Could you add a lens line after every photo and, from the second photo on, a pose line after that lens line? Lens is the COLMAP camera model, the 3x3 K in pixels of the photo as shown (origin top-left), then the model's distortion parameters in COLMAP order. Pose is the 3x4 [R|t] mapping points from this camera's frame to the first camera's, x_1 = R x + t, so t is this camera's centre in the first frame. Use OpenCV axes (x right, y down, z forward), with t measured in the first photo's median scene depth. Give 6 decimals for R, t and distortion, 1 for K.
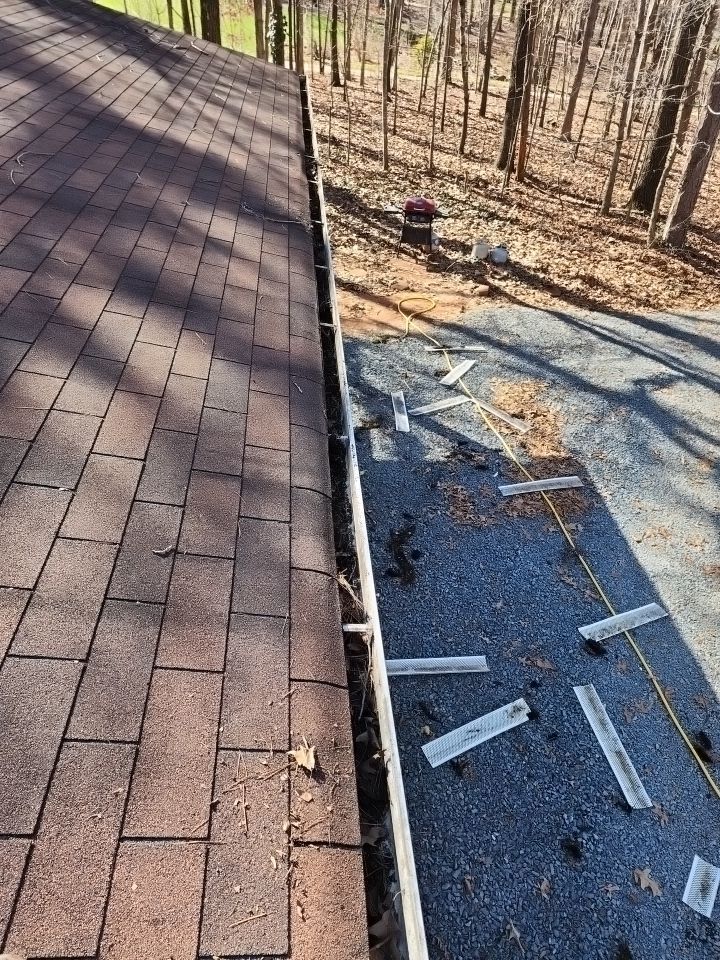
lens RADIAL K [[656.0, 0, 360.0], [0, 656.0, 480.0], [0, 0, 1]] dist [0.071478, -0.058894]
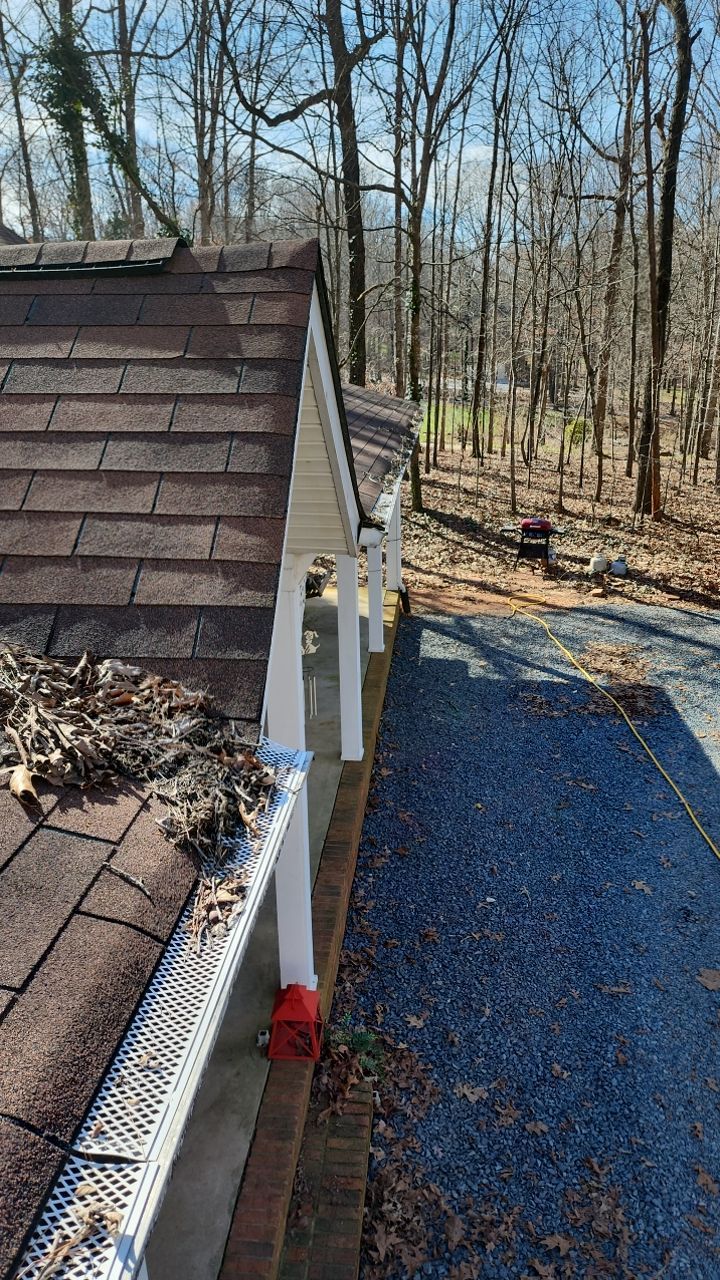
lens RADIAL K [[850.9, 0, 359.7], [0, 850.9, 636.5], [0, 0, 1]] dist [0.050033, -0.047211]
pose [[0.983804, 0.011090, -0.178906, 0.057337], [-0.072058, 0.938354, -0.338082, 0.223731], [0.164128, 0.345497, 0.923955, -0.225470]]
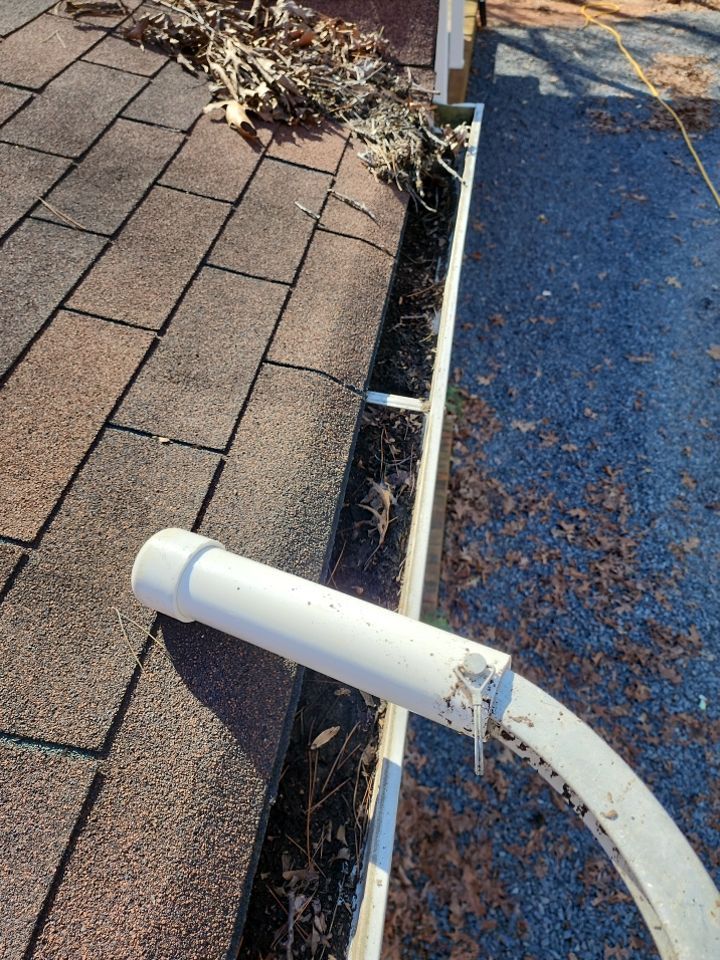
lens RADIAL K [[656.0, 0, 360.0], [0, 656.0, 480.0], [0, 0, 1]] dist [0.071478, -0.058894]
pose [[0.964369, 0.125895, -0.232687, 0.044773], [-0.075079, 0.973592, 0.215597, 0.231035], [0.253685, -0.190446, 0.948354, -0.218868]]
